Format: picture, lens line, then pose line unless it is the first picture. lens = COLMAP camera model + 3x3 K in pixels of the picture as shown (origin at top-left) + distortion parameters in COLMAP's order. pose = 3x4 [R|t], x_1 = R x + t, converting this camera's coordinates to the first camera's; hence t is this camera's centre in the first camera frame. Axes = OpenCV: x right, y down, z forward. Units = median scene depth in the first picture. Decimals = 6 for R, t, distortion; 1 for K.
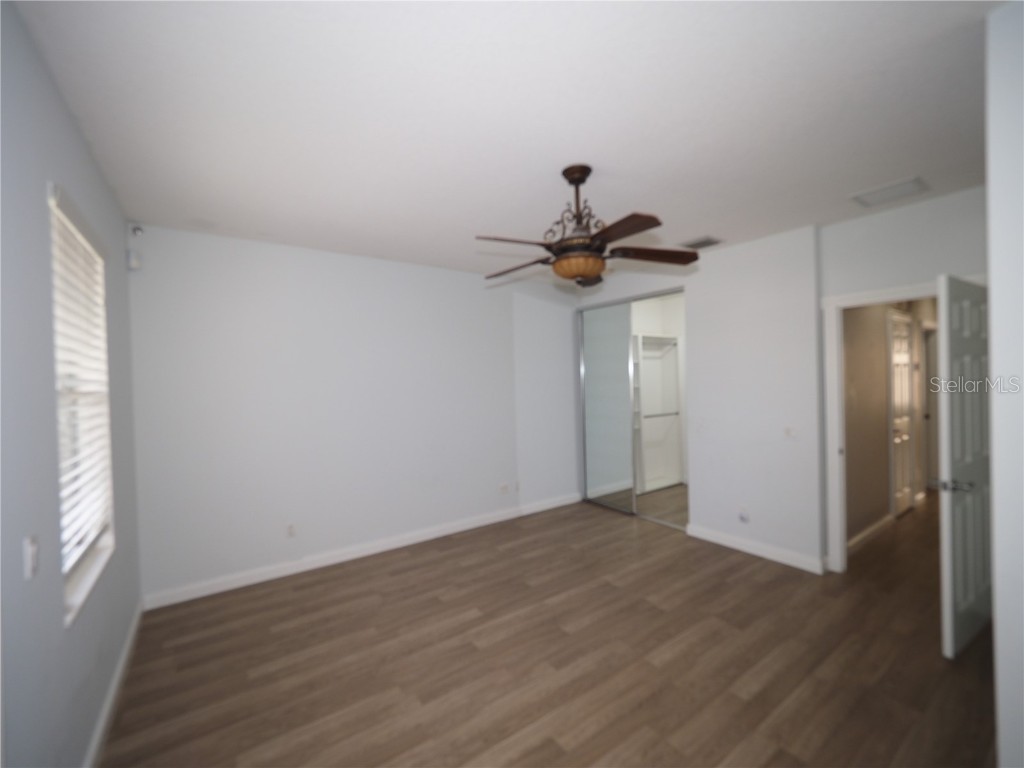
lens RADIAL K [[433.6, 0, 512.0], [0, 433.6, 384.0], [0, 0, 1]] dist [0.001319, -0.000650]
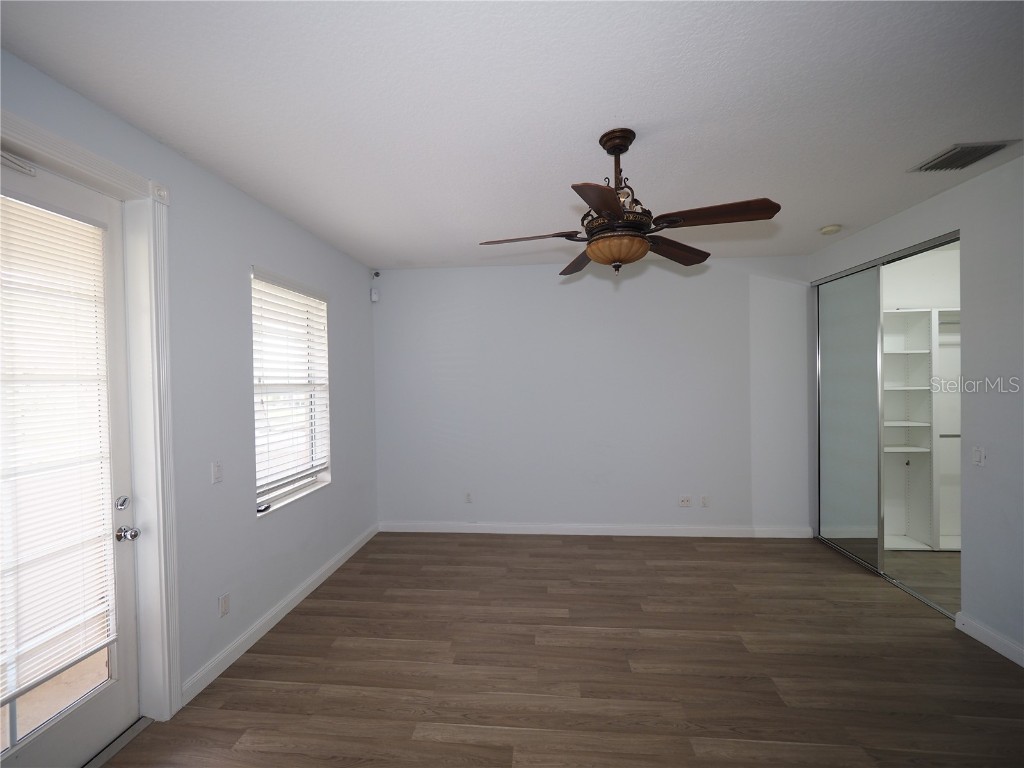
lens RADIAL K [[433.7, 0, 511.2], [0, 433.7, 387.5], [0, 0, 1]] dist [-0.001512, -0.000348]
pose [[0.765123, 0.025932, -0.643361, 0.447221], [-0.010767, 0.999564, 0.027485, -0.014992], [0.643794, -0.014103, 0.765069, 0.167907]]
